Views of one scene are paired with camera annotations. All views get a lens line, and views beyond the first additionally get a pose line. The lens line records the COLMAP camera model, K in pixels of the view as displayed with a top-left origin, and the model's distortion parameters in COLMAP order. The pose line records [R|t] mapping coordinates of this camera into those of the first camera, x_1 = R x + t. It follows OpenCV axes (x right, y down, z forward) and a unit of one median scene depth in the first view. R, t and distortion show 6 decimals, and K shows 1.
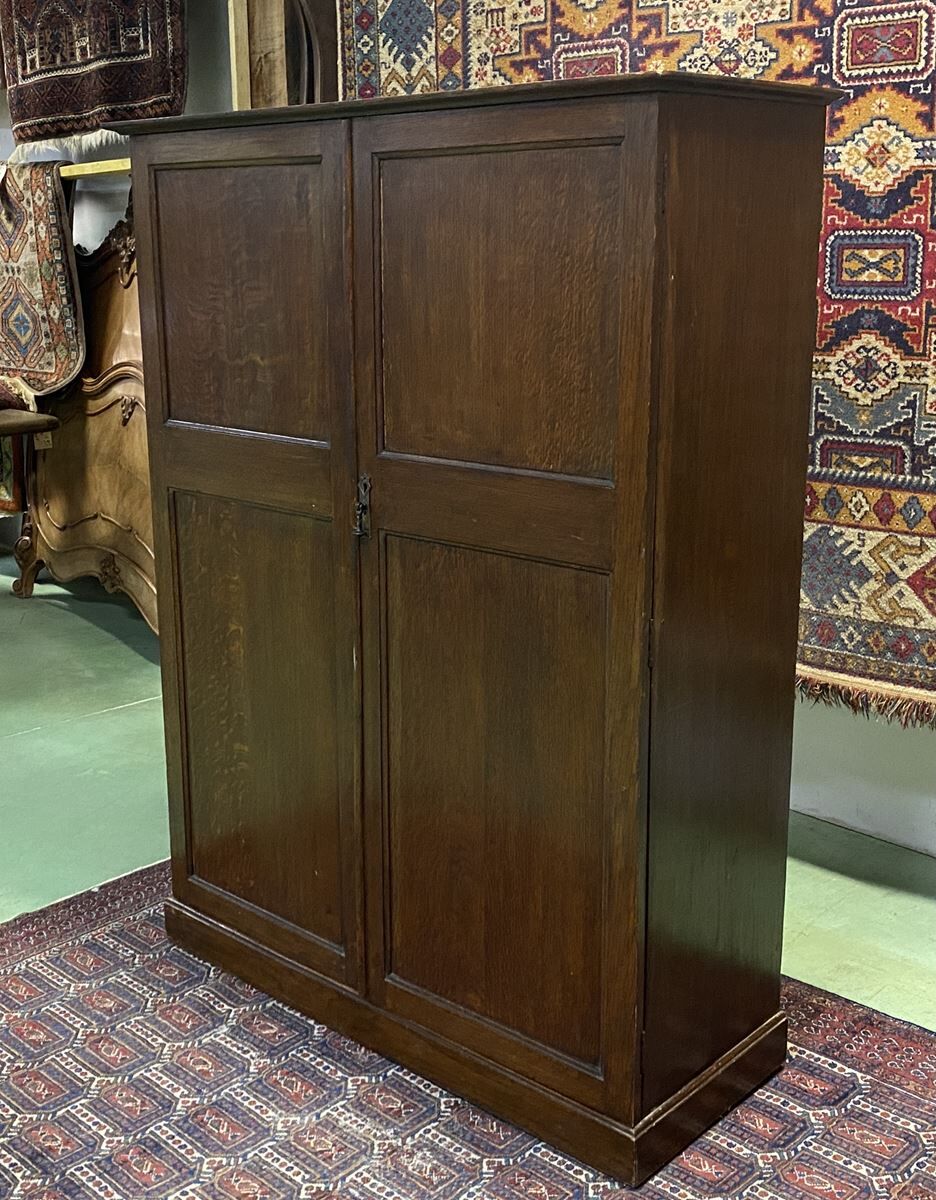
lens RADIAL K [[1447.8, 0, 402.2], [0, 1447.8, 584.7], [0, 0, 1]] dist [0.016913, 0.000000]
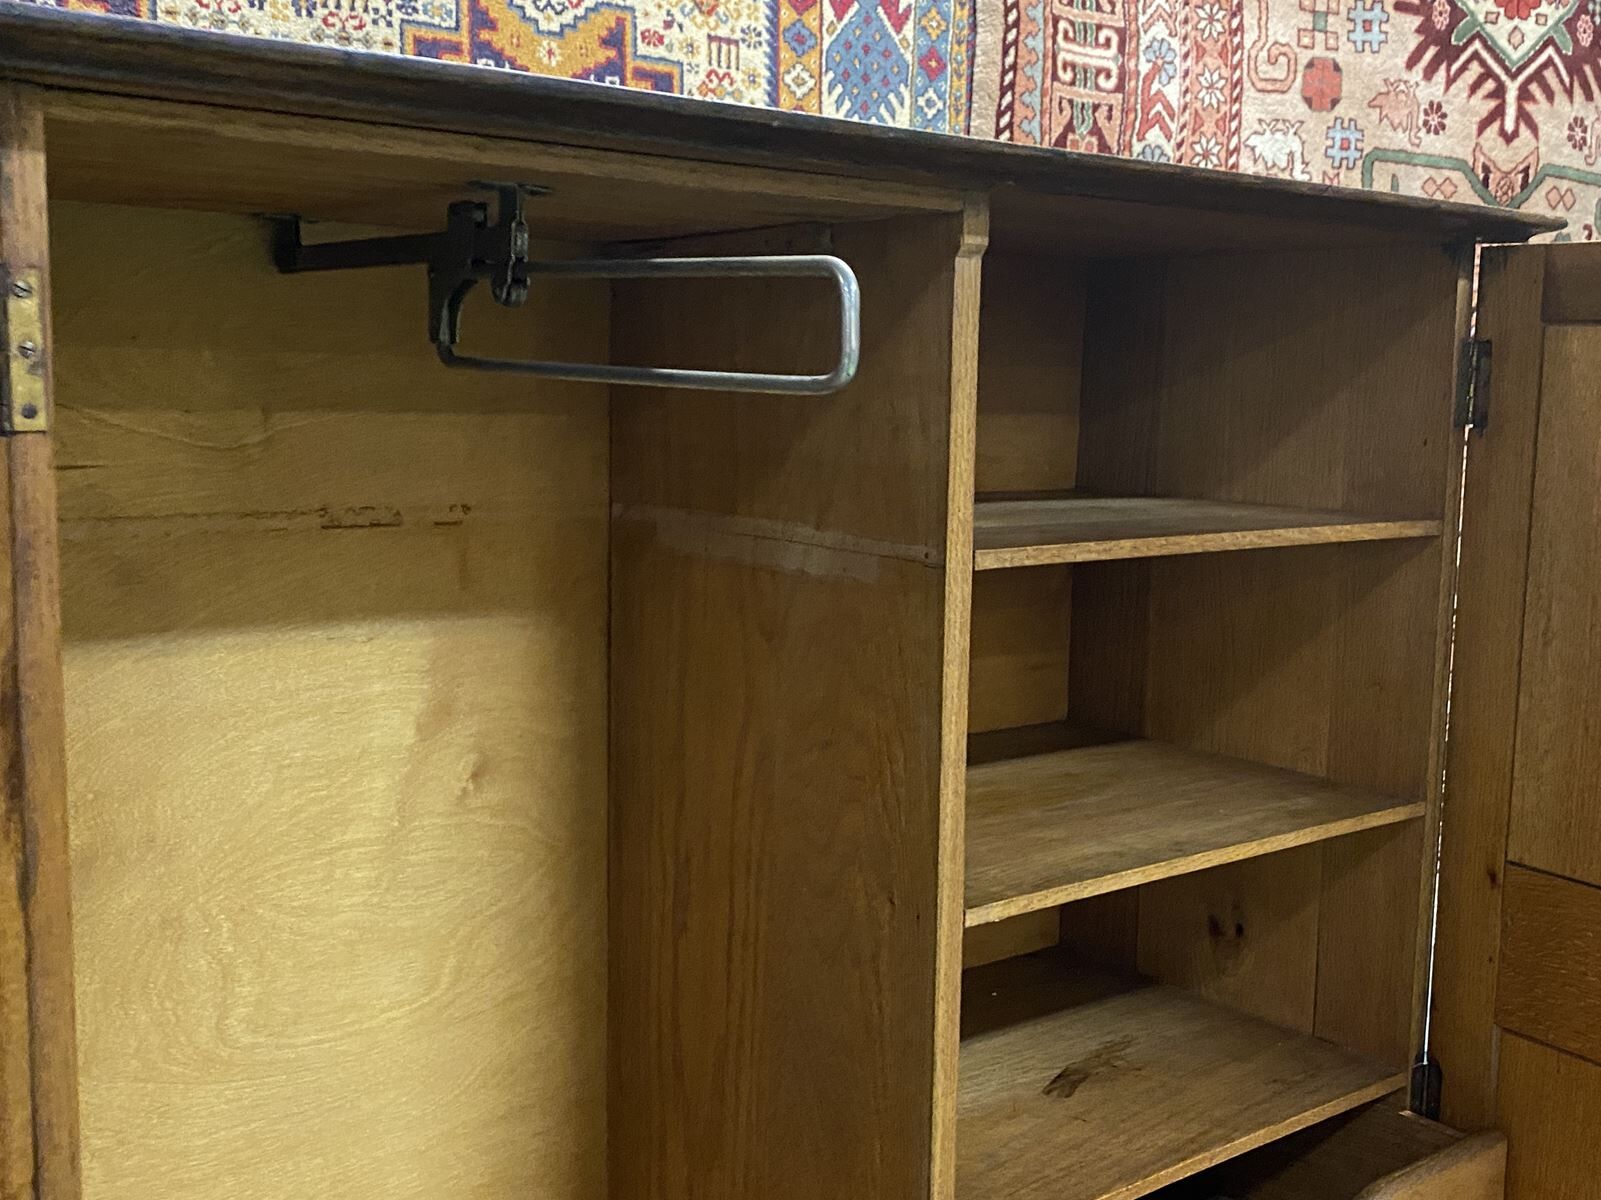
lens RADIAL K [[1728.7, 0, 790.4], [0, 1728.7, 563.5], [0, 0, 1]] dist [0.032711, 0.000000]
pose [[0.127776, -0.091336, 0.987589, -0.408622], [0.226211, 0.972189, 0.060645, -0.202187], [-0.965662, 0.215654, 0.144883, 0.777062]]
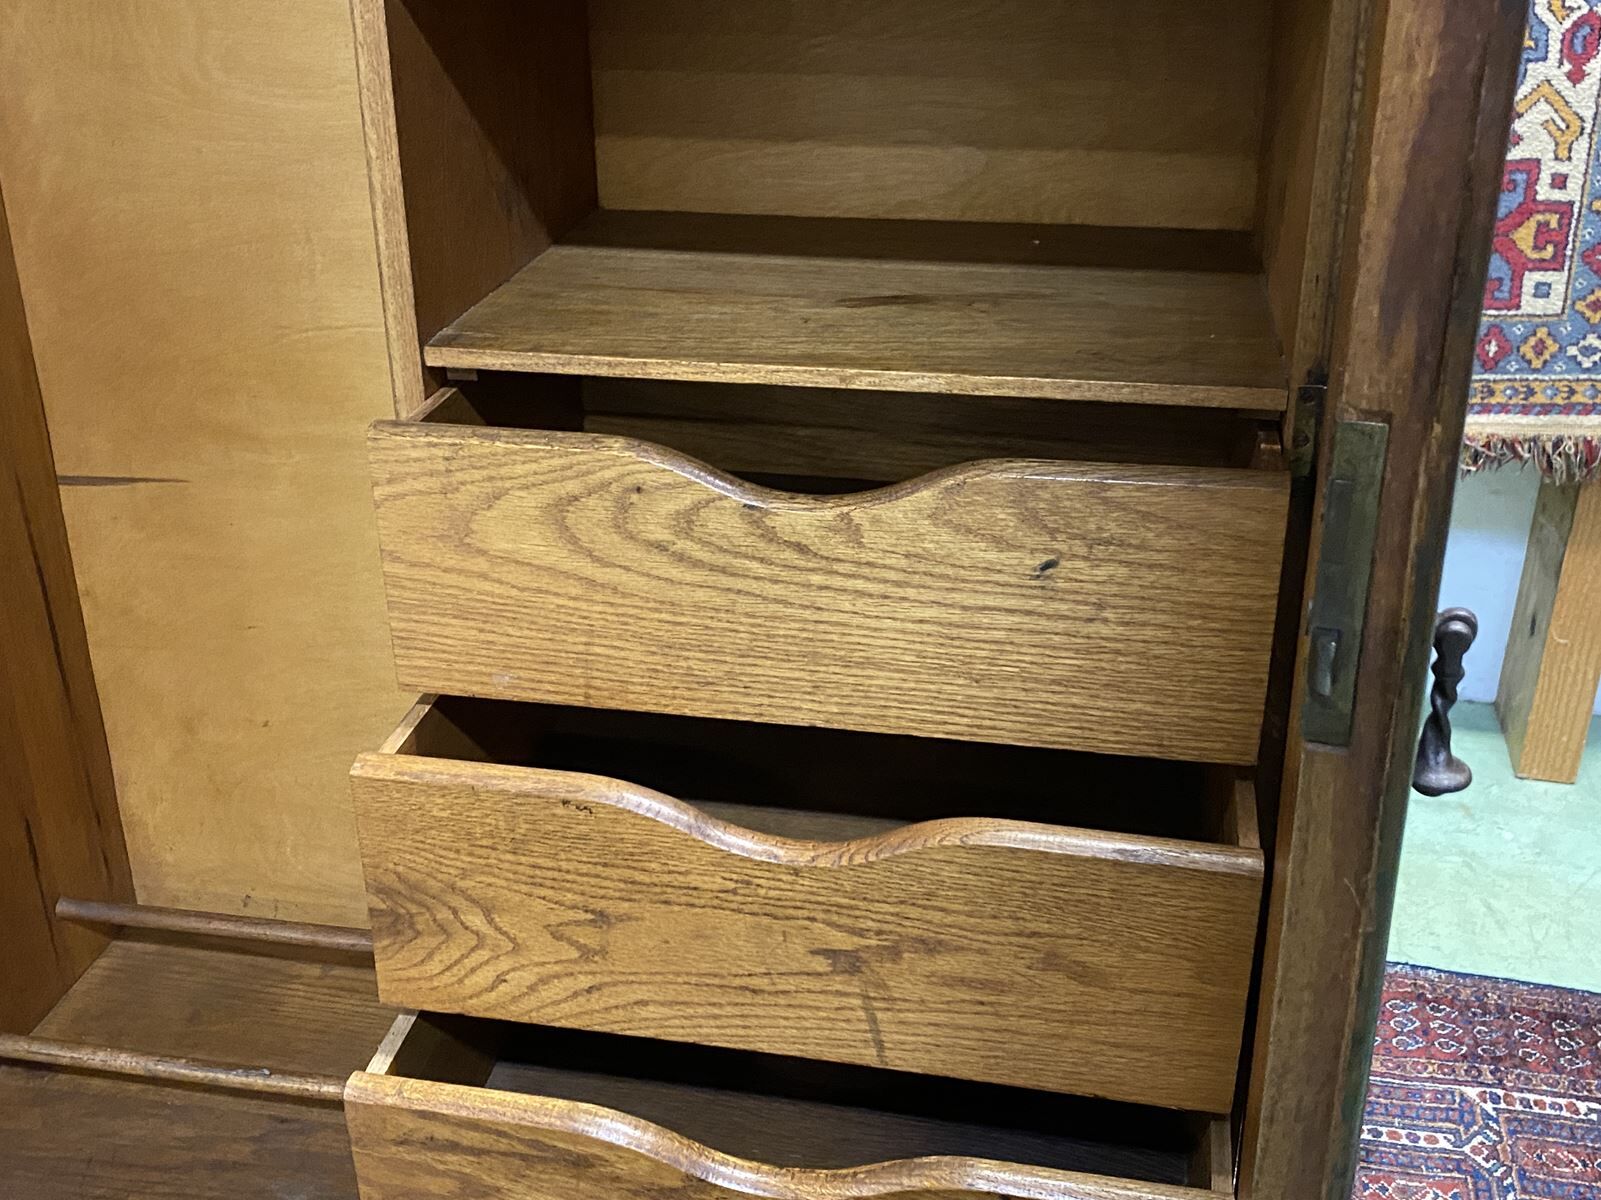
lens RADIAL K [[1728.7, 0, 826.4], [0, 1728.7, 564.8], [0, 0, 1]] dist [0.032711, 0.000000]
pose [[0.825590, -0.208292, 0.524419, -0.155718], [0.122497, 0.973371, 0.193763, -0.027945], [-0.550814, -0.095729, 0.829120, 0.461384]]
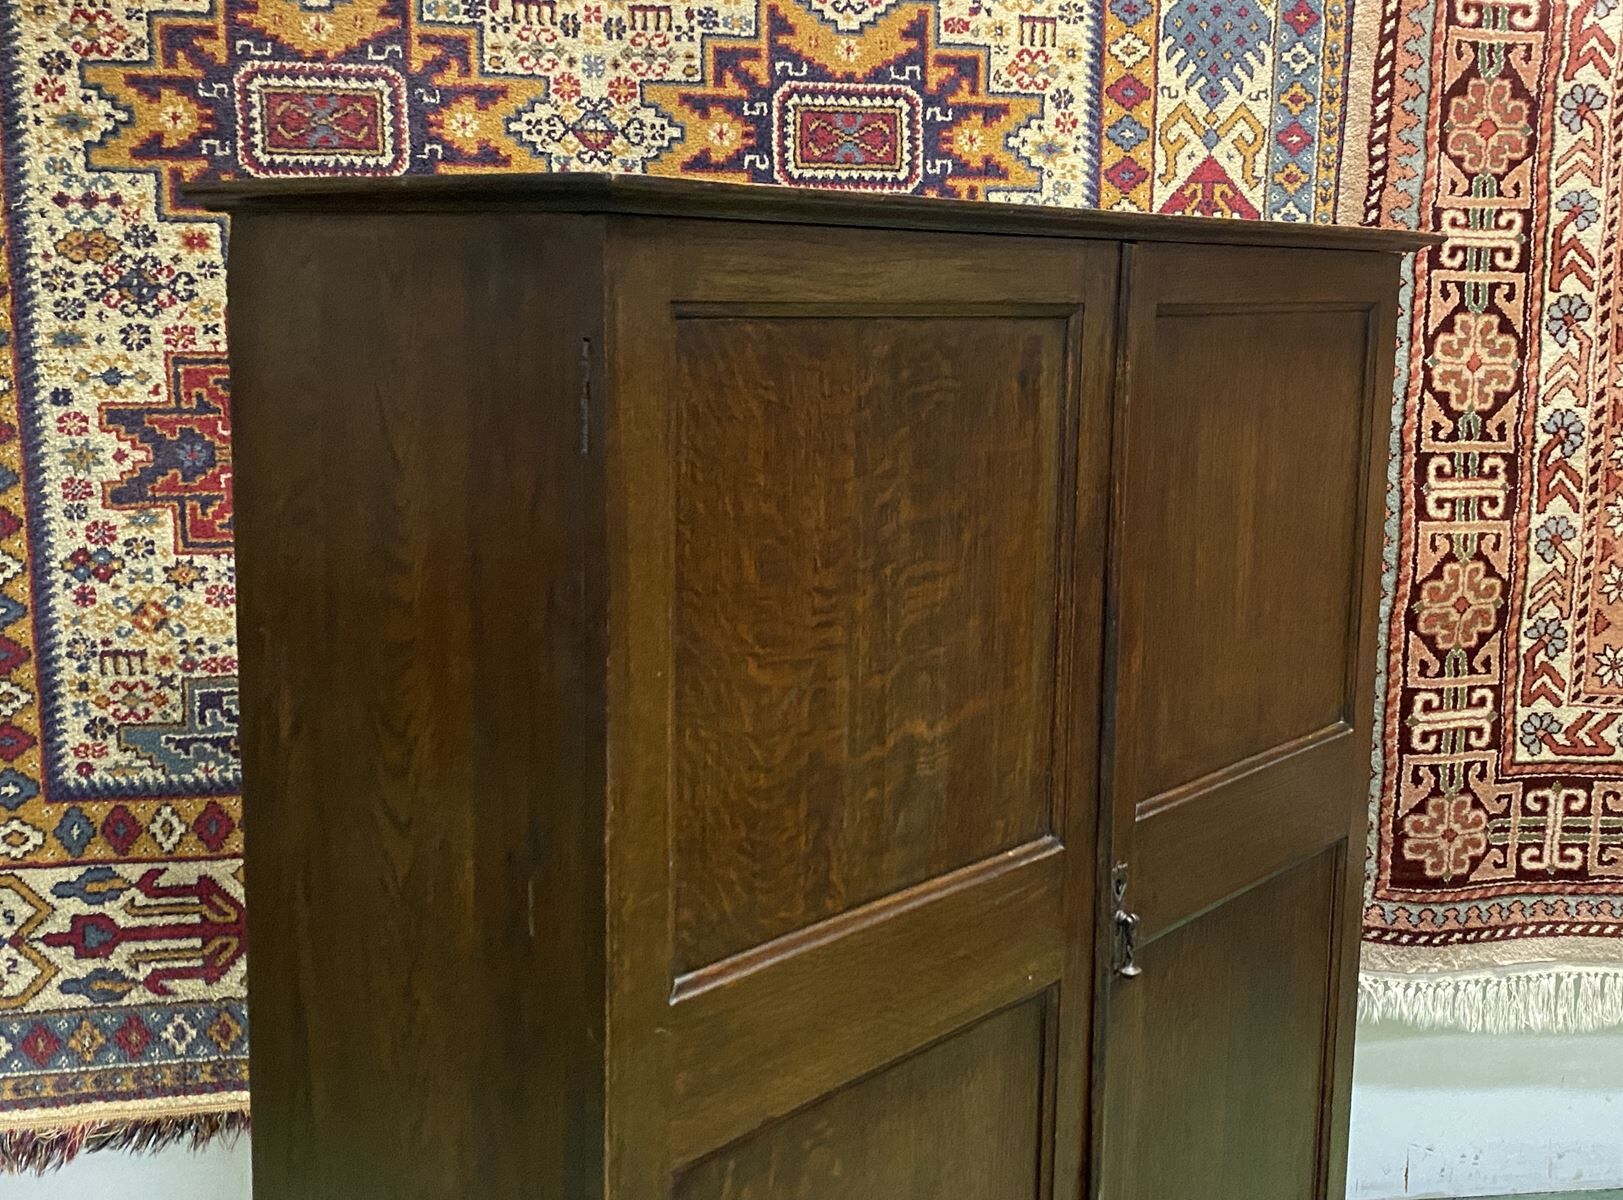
lens RADIAL K [[1796.0, 0, 811.6], [0, 1796.0, 537.9], [0, 0, 1]] dist [0.046228, 0.000000]
pose [[0.555575, -0.093756, 0.826164, -0.393596], [0.182843, 0.983076, -0.011394, -0.163944], [-0.811114, 0.157389, 0.563315, 0.521280]]
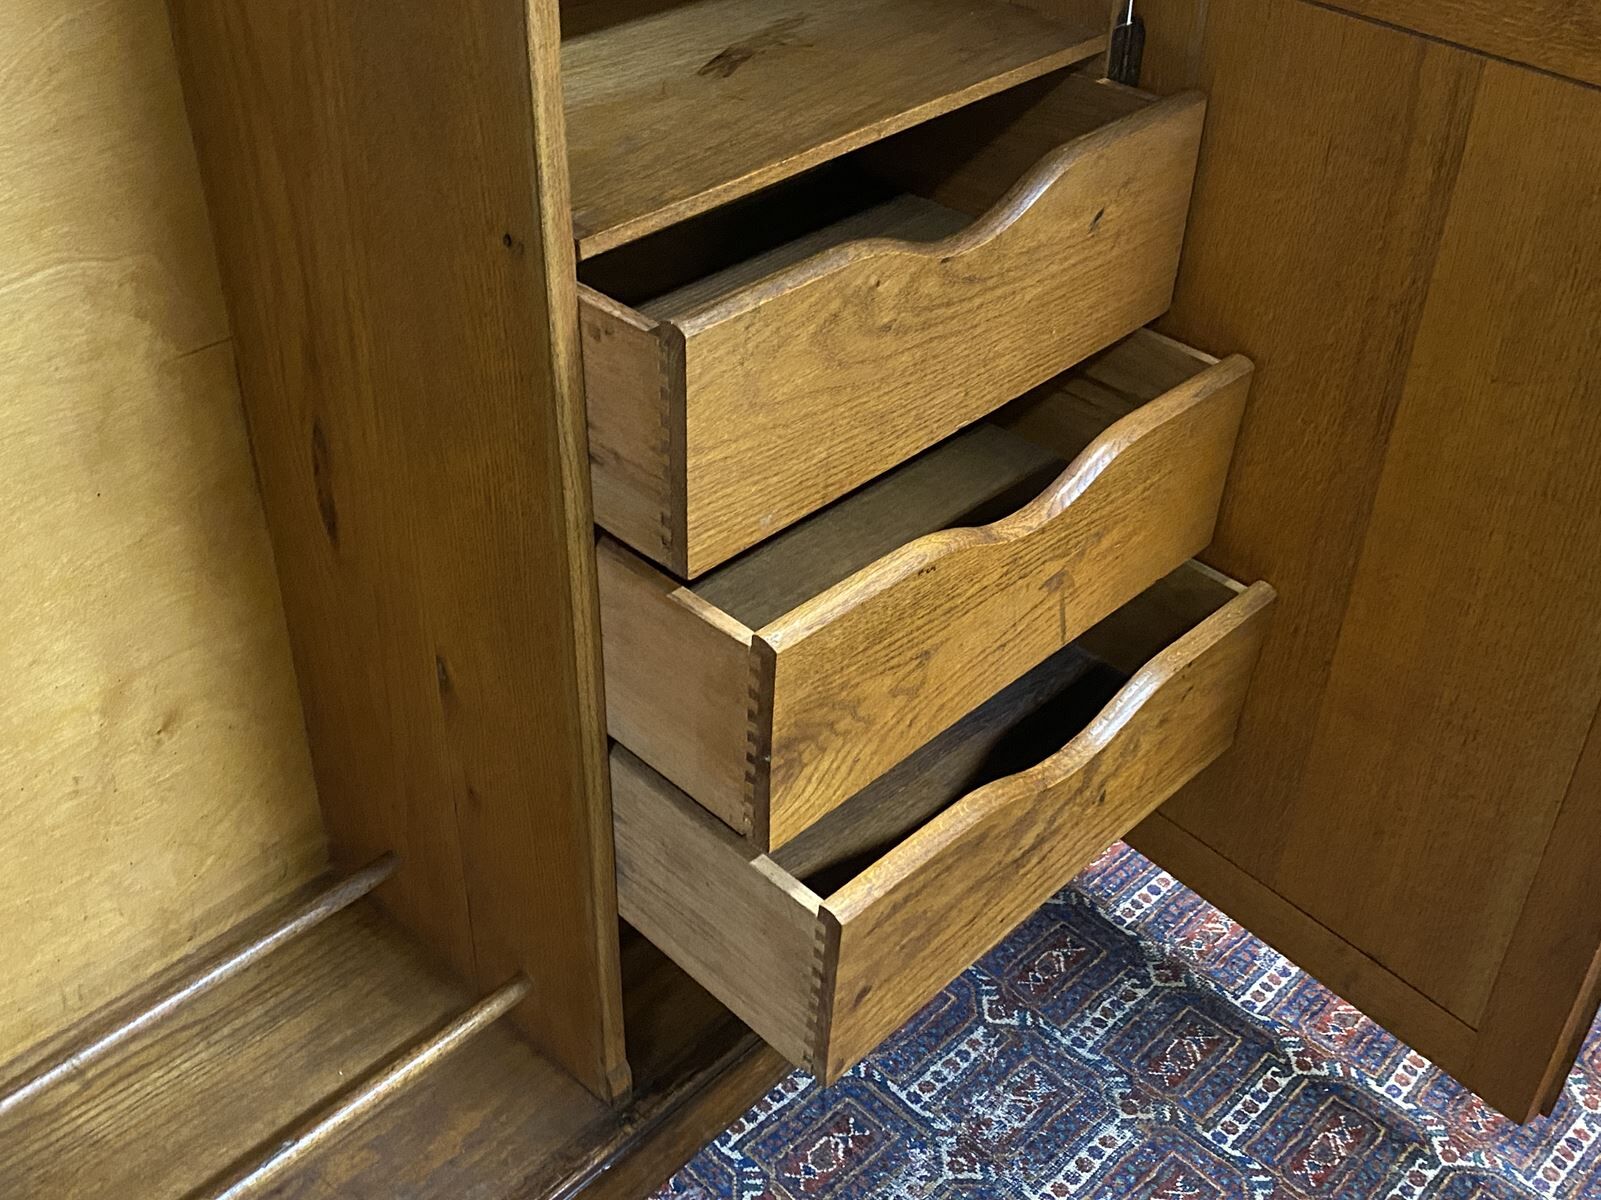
lens RADIAL K [[1728.7, 0, 790.5], [0, 1728.7, 597.2], [0, 0, 1]] dist [0.032711, 0.000000]
pose [[-0.010900, -0.576122, 0.817291, -0.350375], [0.228475, 0.794283, 0.562951, -0.143450], [-0.973489, 0.192866, 0.122972, 0.761950]]
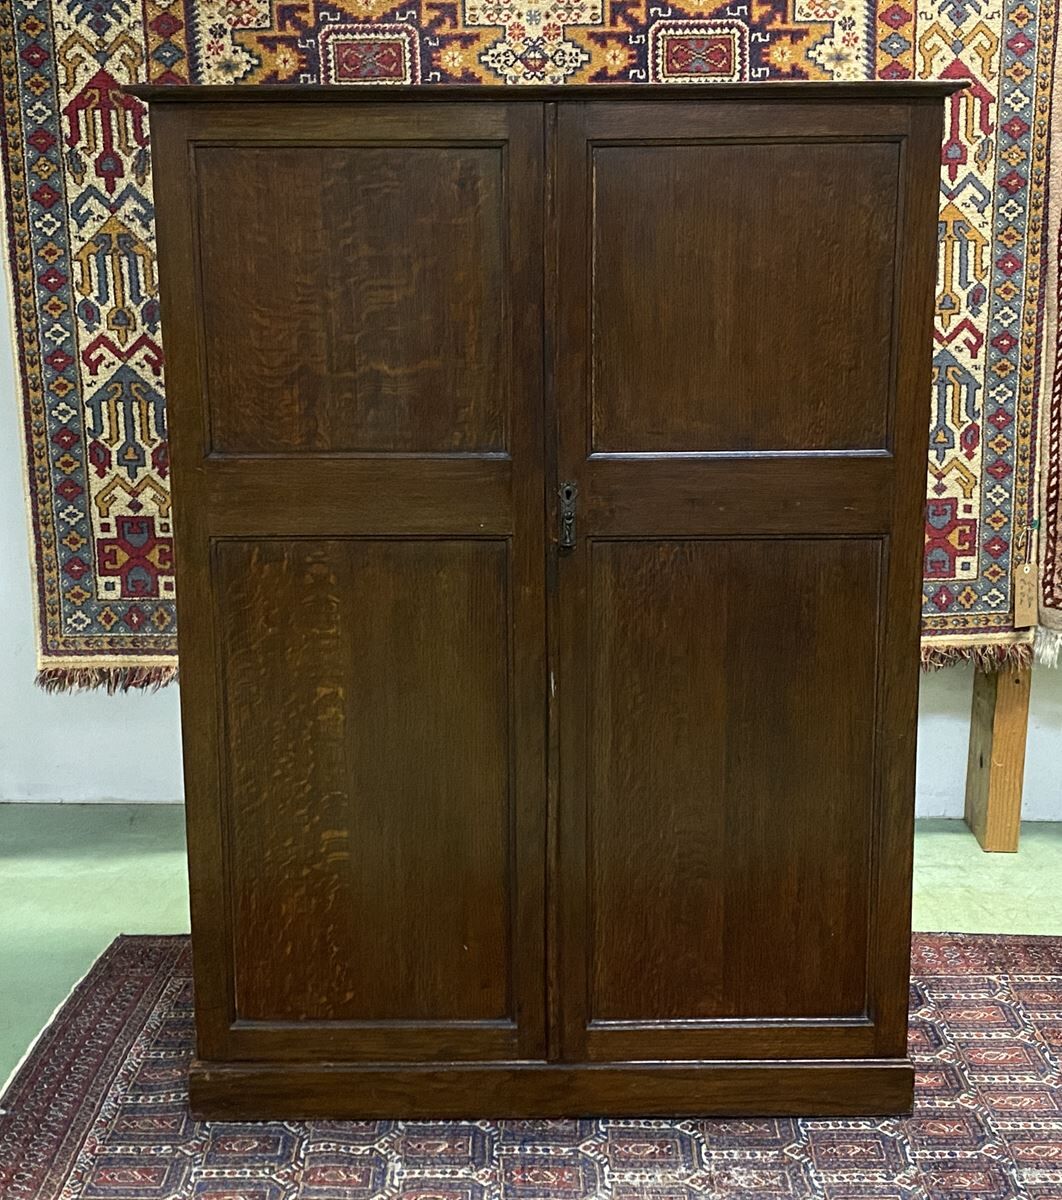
lens RADIAL K [[1718.9, 0, 505.4], [0, 1718.9, 582.3], [0, 0, 1]] dist [0.040290, 0.000000]
pose [[0.721568, -0.135923, 0.678870, -0.658976], [0.165748, 0.985940, 0.021232, -0.034002], [-0.672211, 0.097201, 0.733951, 0.179395]]
